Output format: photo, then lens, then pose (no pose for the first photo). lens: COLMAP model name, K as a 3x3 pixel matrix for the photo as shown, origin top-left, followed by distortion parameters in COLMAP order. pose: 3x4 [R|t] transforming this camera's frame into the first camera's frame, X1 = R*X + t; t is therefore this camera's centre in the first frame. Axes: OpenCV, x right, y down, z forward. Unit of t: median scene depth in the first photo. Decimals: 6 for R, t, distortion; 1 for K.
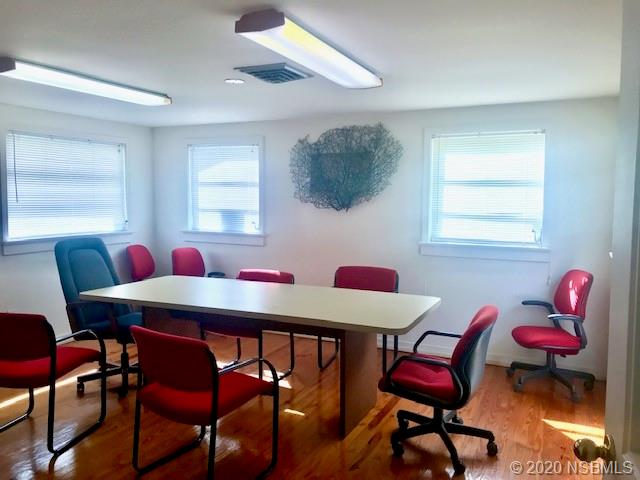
lens RADIAL K [[508.9, 0, 322.3], [0, 508.9, 238.2], [0, 0, 1]] dist [0.005837, -0.014050]
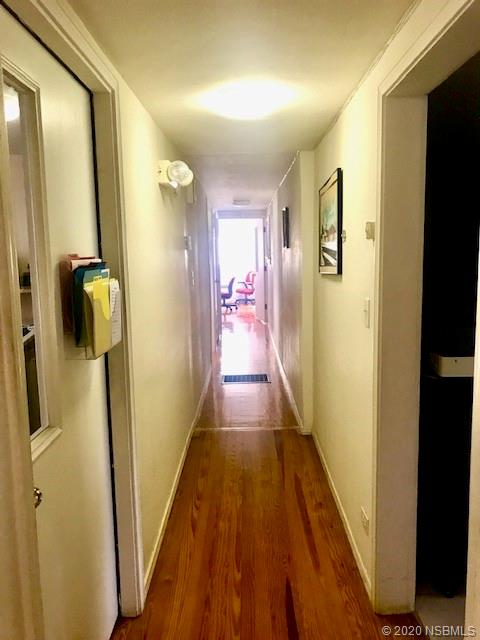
lens RADIAL K [[508.9, 0, 240.0], [0, 508.9, 320.0], [0, 0, 1]] dist [0.005837, -0.014050]
pose [[0.907502, -0.071603, 0.413901, -1.179224], [0.050877, 0.996846, 0.060899, 0.189421], [-0.416956, -0.034208, 0.908283, -2.435134]]
